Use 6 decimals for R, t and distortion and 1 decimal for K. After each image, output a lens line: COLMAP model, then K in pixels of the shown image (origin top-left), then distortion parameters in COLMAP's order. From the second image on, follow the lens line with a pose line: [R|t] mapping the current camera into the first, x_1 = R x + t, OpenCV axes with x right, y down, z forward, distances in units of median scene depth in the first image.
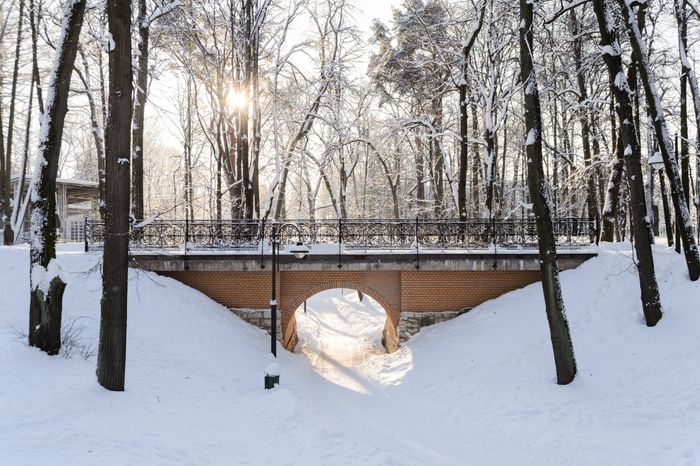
lens RADIAL K [[838.4, 0, 350.0], [0, 838.4, 233.0], [0, 0, 1]] dist [-0.117183, 0.286783]
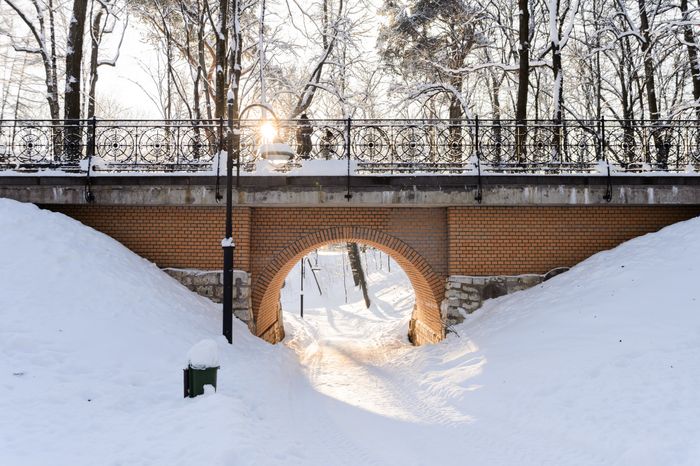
lens RADIAL K [[838.4, 0, 350.0], [0, 838.4, 233.0], [0, 0, 1]] dist [-0.117183, 0.286783]
pose [[0.999987, -0.001191, -0.004868, -0.007995], [0.001065, 0.999667, -0.025800, 0.080621], [0.004897, 0.025795, 0.999655, 0.403862]]
